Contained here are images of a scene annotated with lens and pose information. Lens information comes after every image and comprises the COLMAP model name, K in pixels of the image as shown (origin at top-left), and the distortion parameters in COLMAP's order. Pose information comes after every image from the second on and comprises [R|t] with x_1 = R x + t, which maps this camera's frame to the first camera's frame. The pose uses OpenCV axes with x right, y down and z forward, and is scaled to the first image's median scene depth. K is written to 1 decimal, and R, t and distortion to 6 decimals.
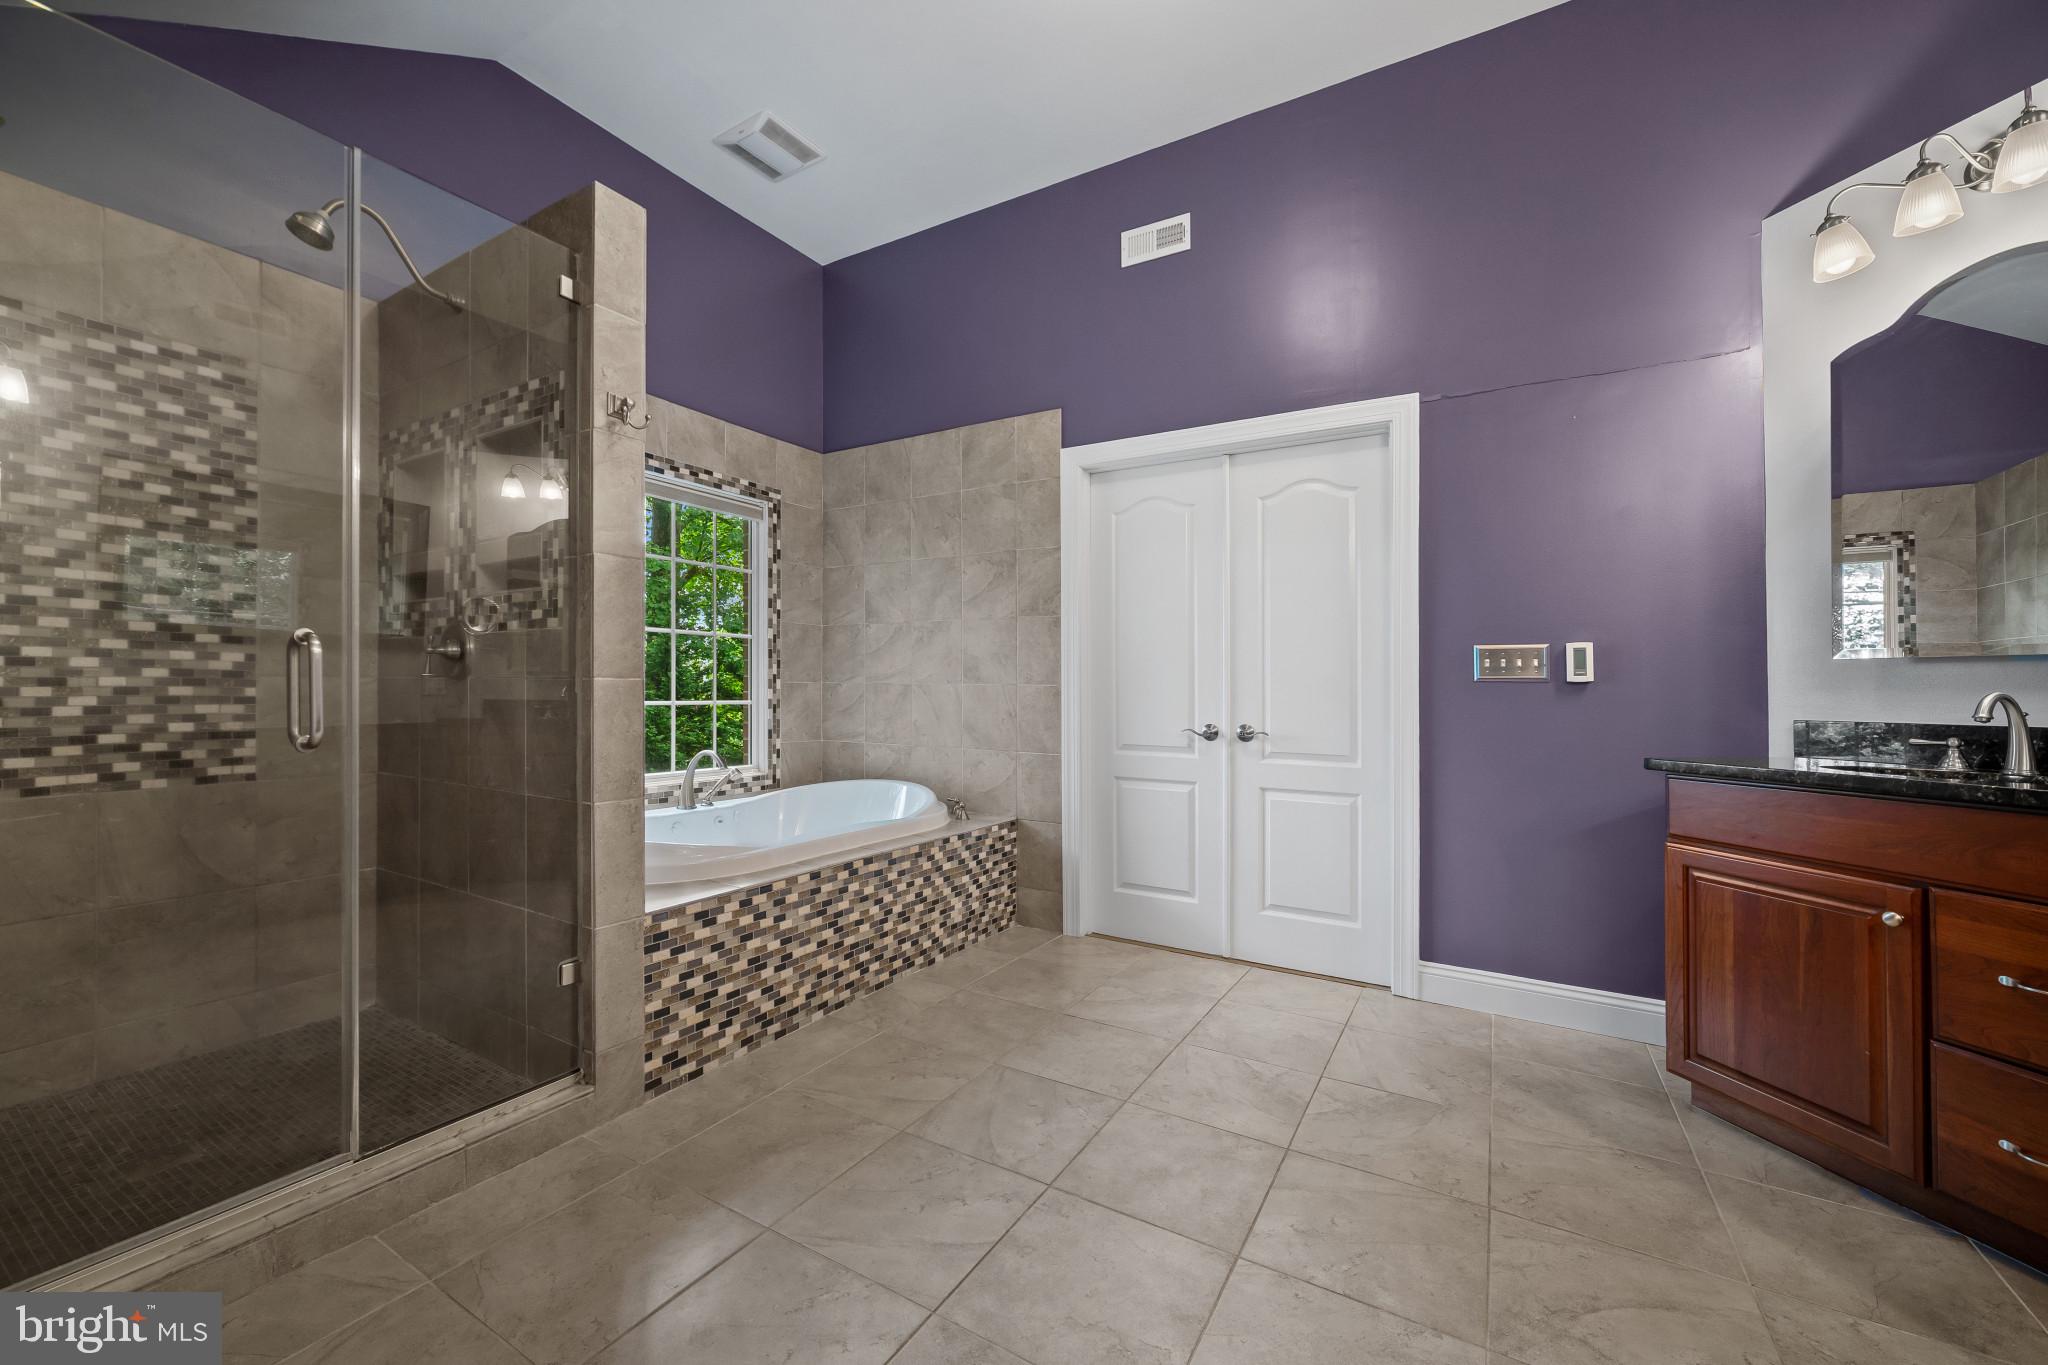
lens RADIAL K [[797.2, 0, 1028.5], [0, 797.2, 680.8], [0, 0, 1]] dist [-0.017118, 0.006276]
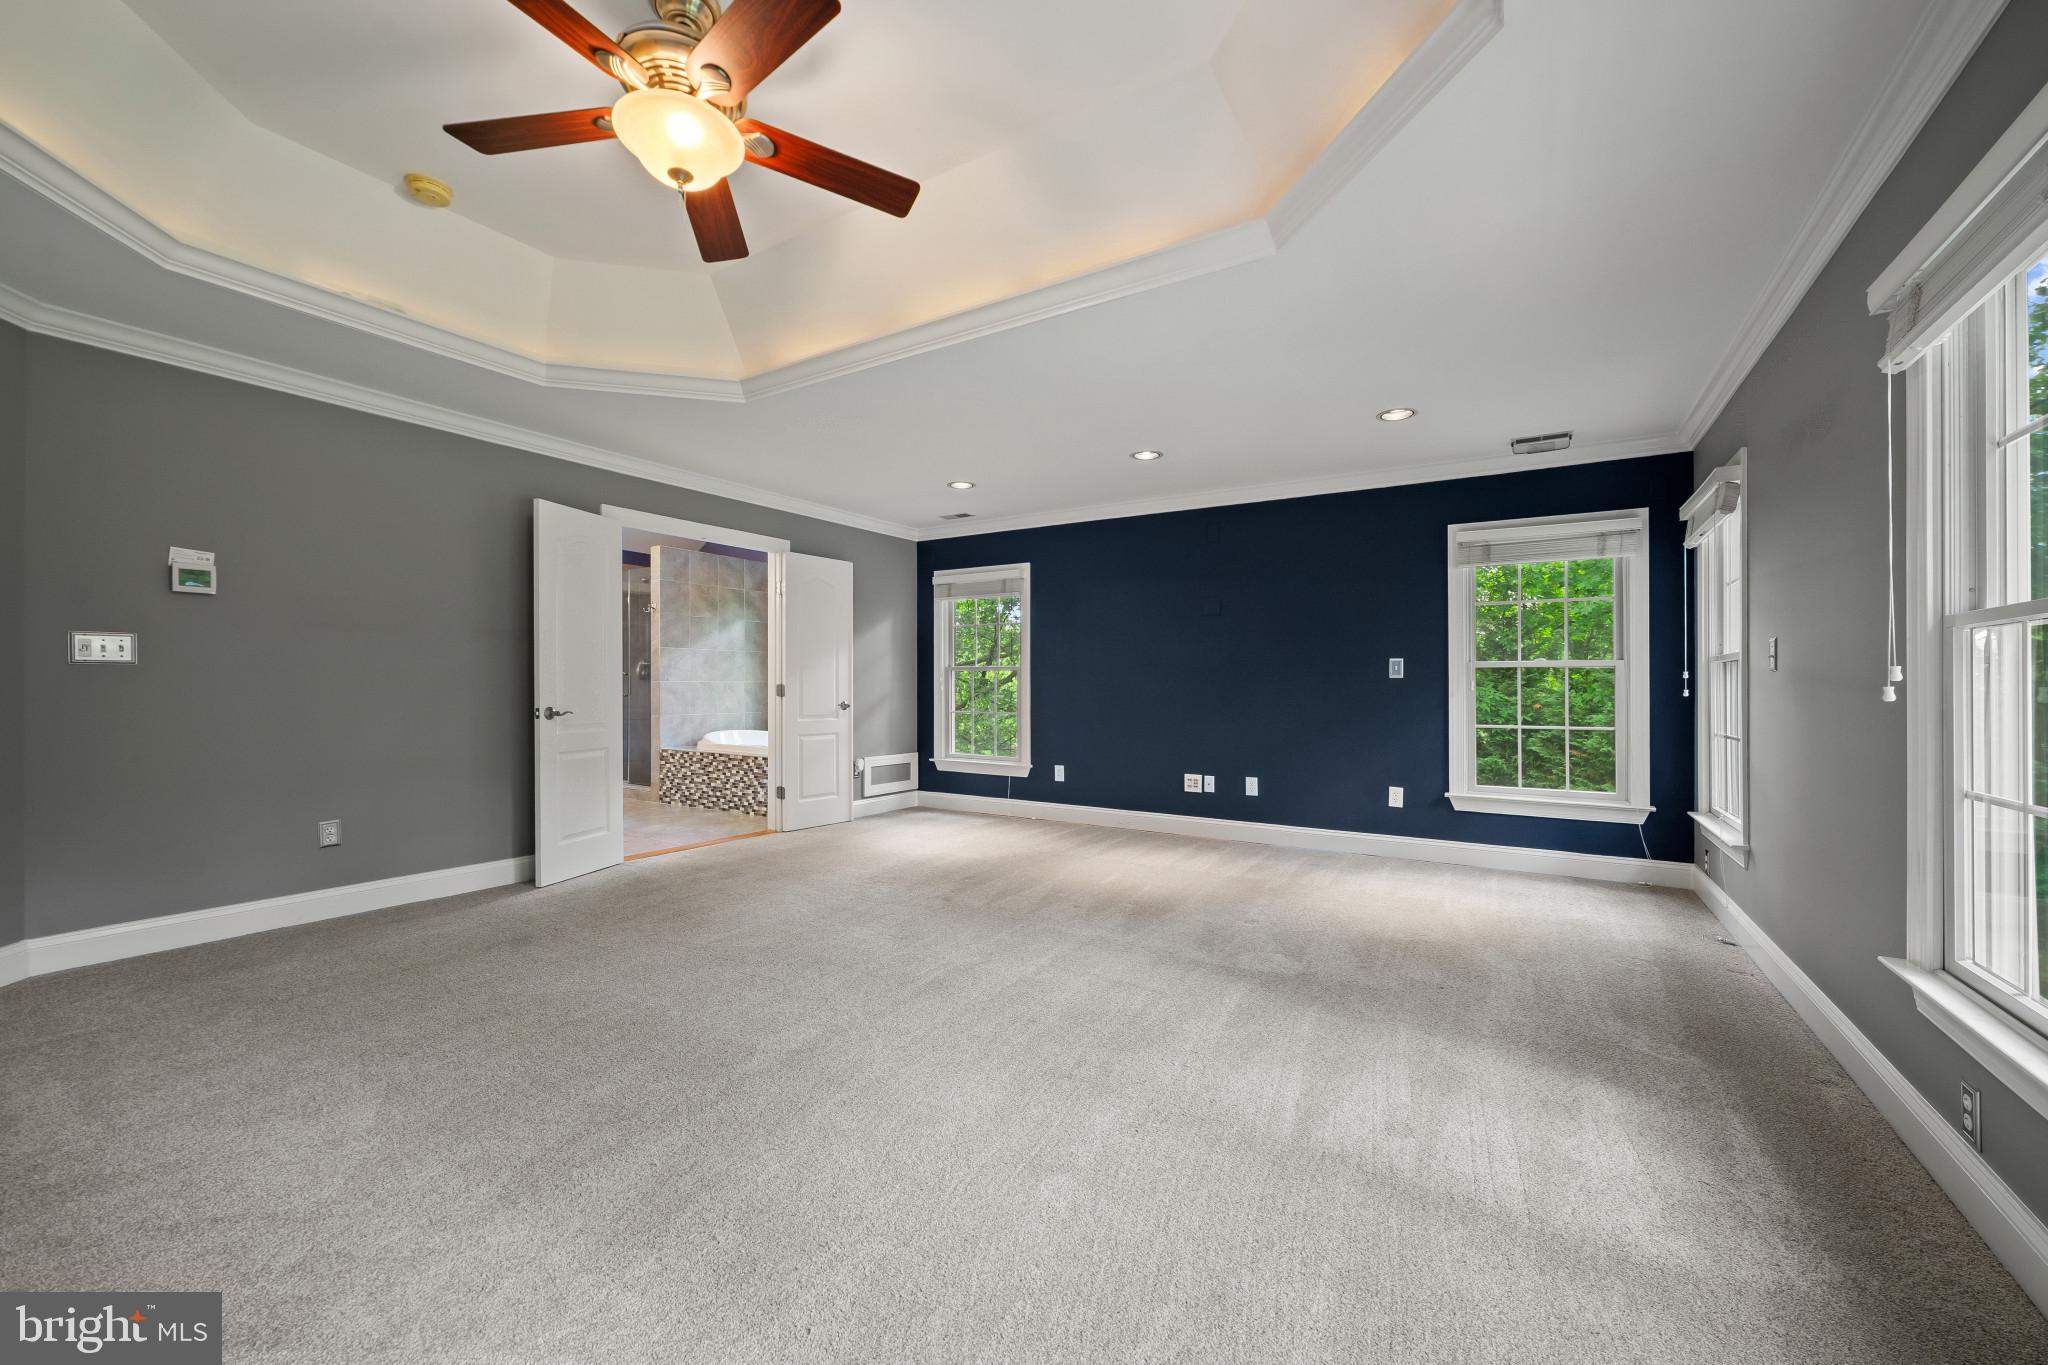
lens RADIAL K [[797.2, 0, 1028.5], [0, 797.2, 680.8], [0, 0, 1]] dist [-0.017118, 0.006276]
pose [[-0.028422, -0.017472, -0.999443, 2.343844], [0.005624, 0.999829, -0.017639, 0.051062], [0.999580, -0.006122, -0.028319, 2.142881]]
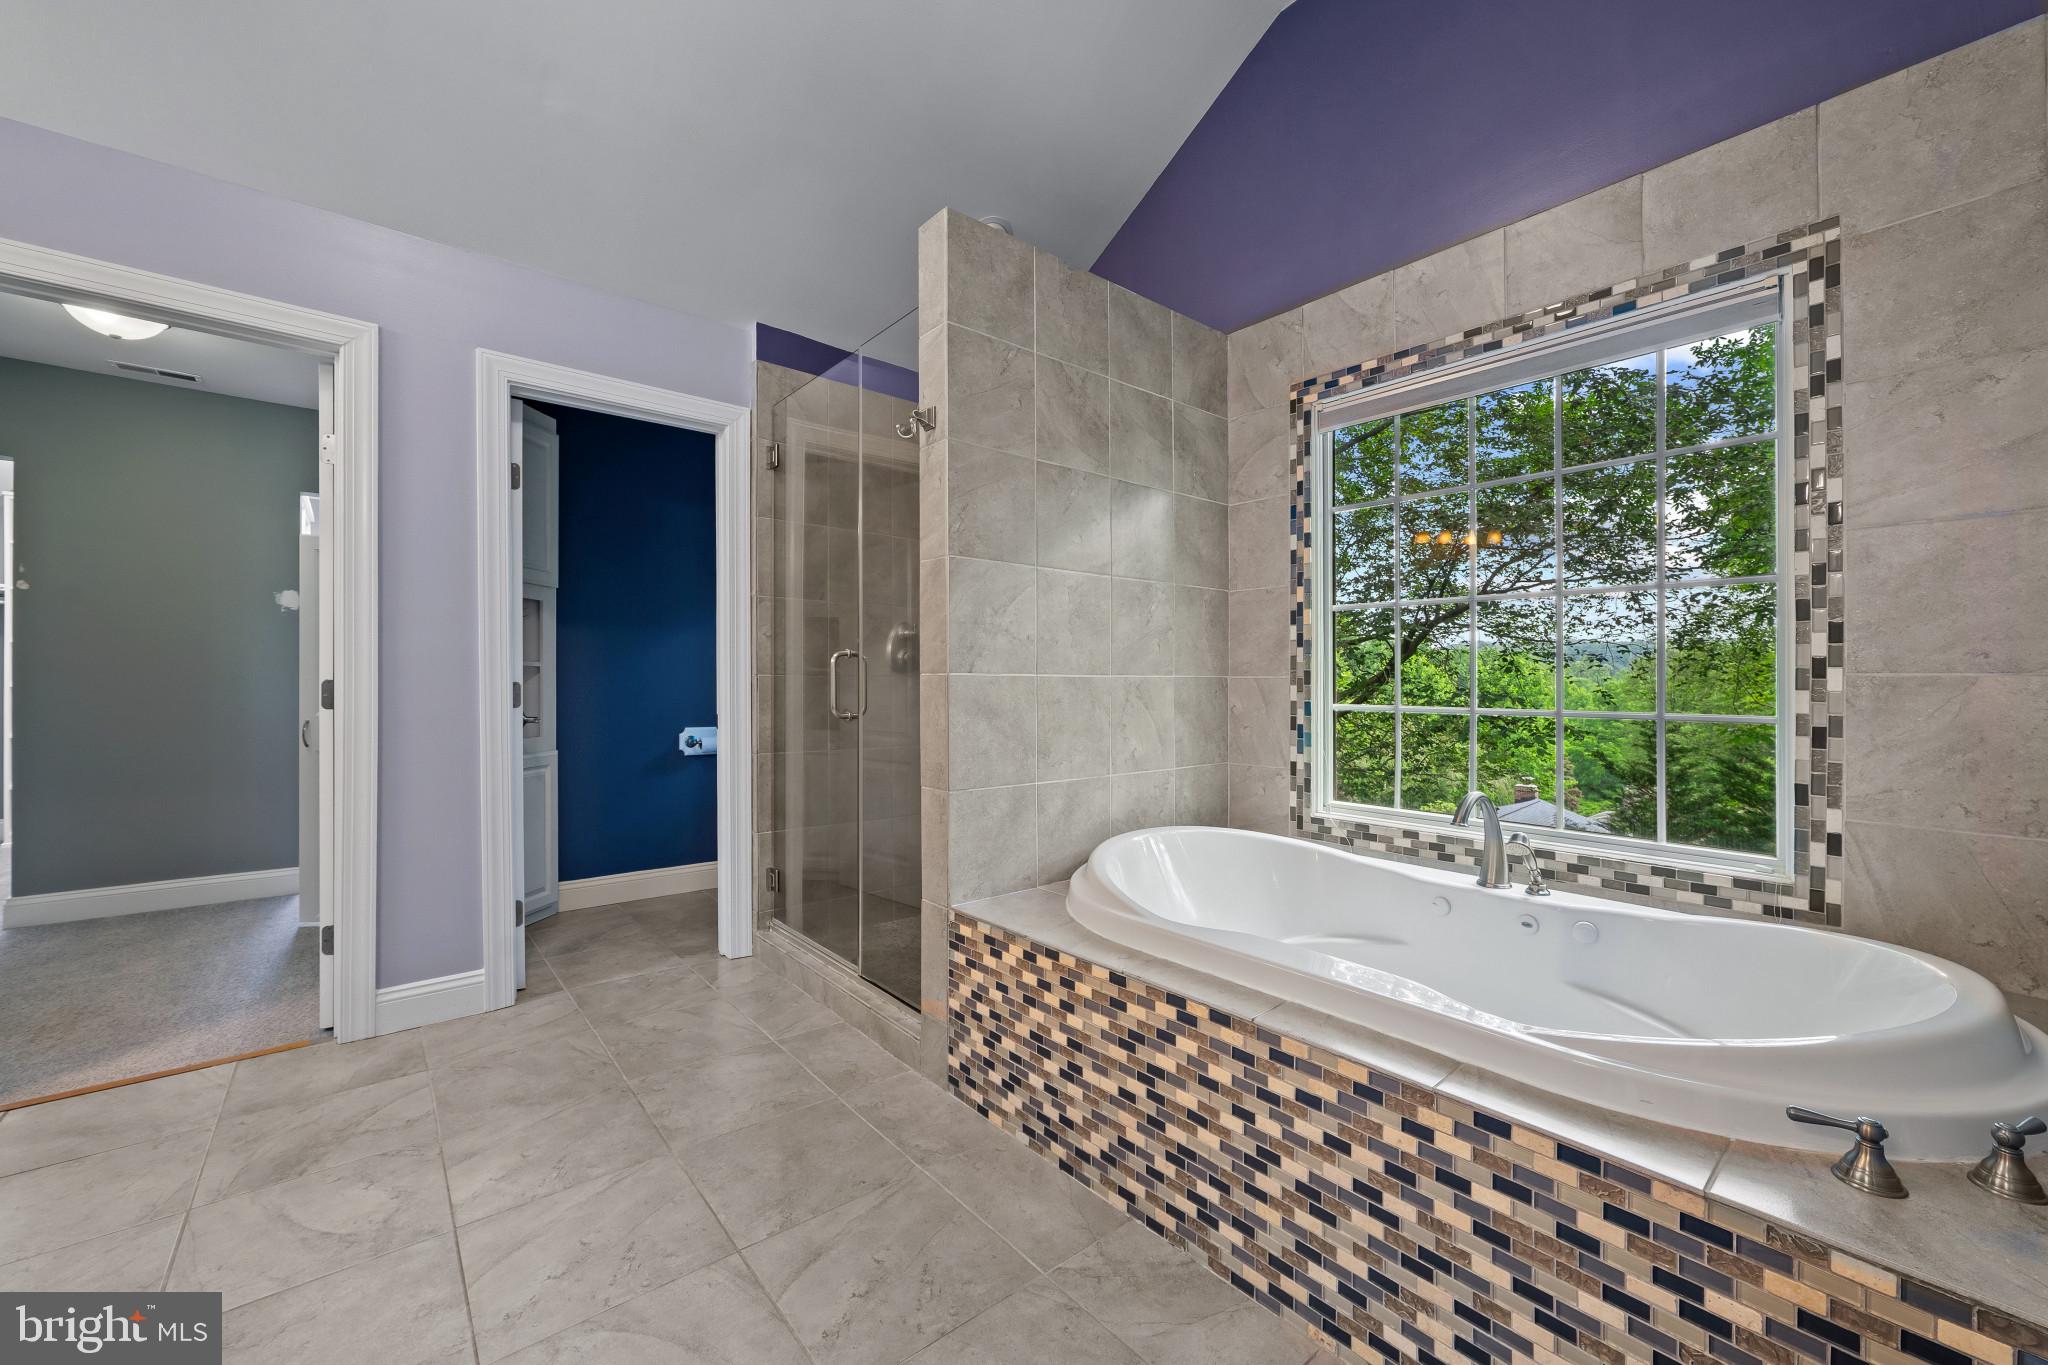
lens RADIAL K [[813.8, 0, 1016.4], [0, 813.8, 696.9], [0, 0, 1]] dist [-0.001040, 0.000387]
pose [[-0.342712, 0.007272, -0.939412, 0.364215], [0.003083, 0.999973, 0.006616, 0.013816], [0.939436, -0.000629, -0.342725, 1.128766]]
